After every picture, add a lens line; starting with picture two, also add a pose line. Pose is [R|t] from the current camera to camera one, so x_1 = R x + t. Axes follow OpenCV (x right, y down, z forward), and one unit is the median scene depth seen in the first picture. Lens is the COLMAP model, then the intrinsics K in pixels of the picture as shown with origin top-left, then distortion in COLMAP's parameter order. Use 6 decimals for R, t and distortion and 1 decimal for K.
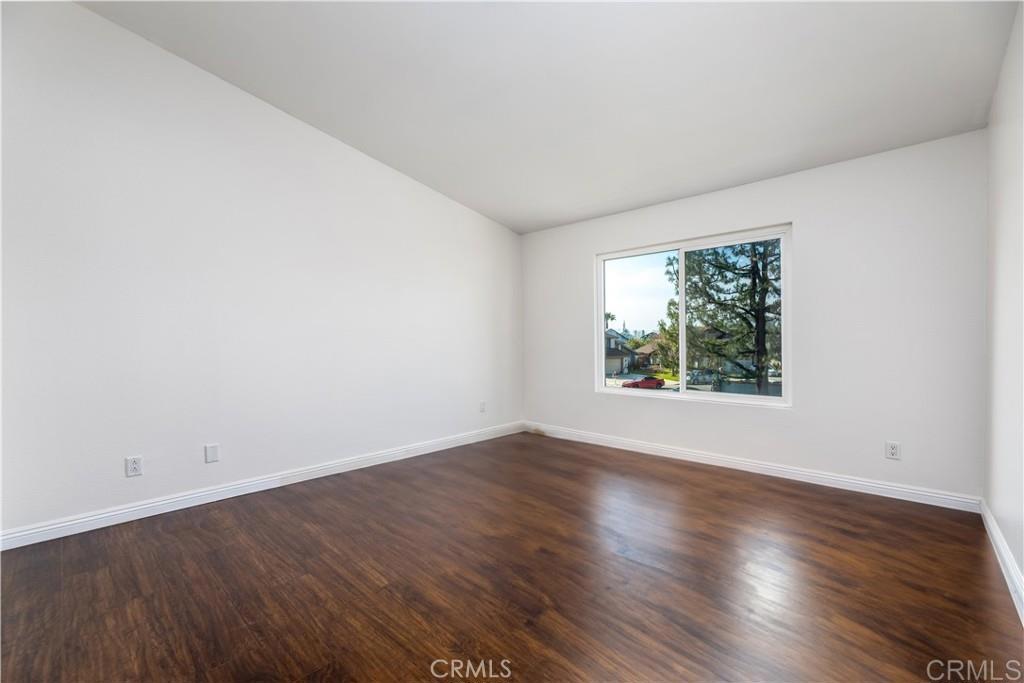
lens RADIAL K [[441.1, 0, 512.0], [0, 441.1, 341.5], [0, 0, 1]] dist [-0.000153, 0.000010]
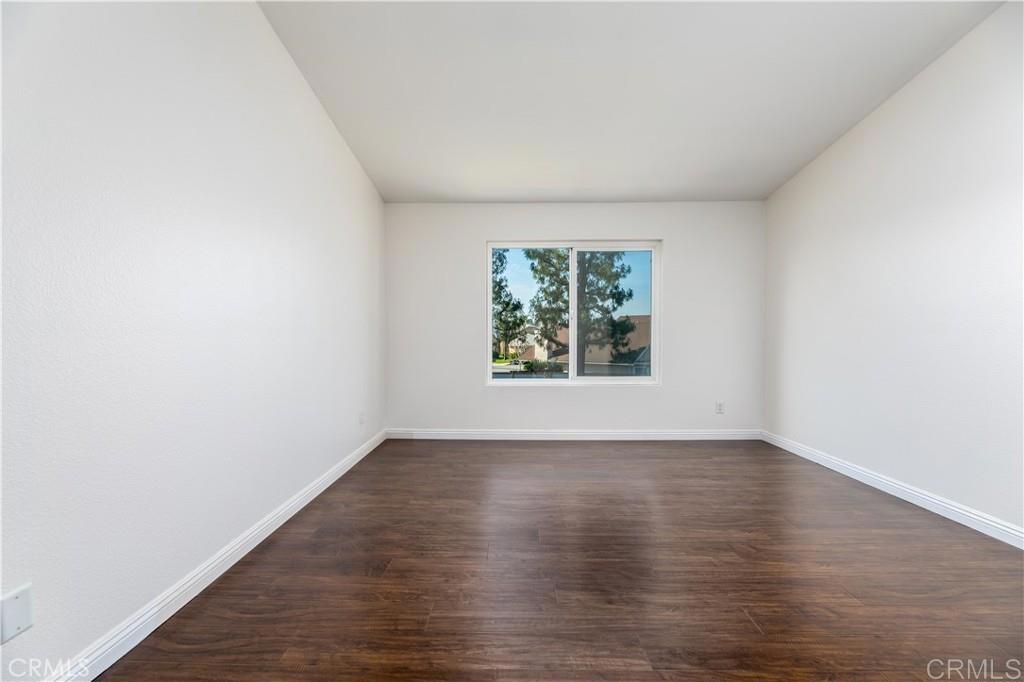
lens RADIAL K [[433.6, 0, 528.0], [0, 433.6, 335.1], [0, 0, 1]] dist [-0.000932, -0.000077]
pose [[0.736107, -0.004863, 0.676847, -0.433475], [-0.001647, 0.999958, 0.008975, -0.002836], [-0.676863, -0.007721, 0.736069, 0.284069]]
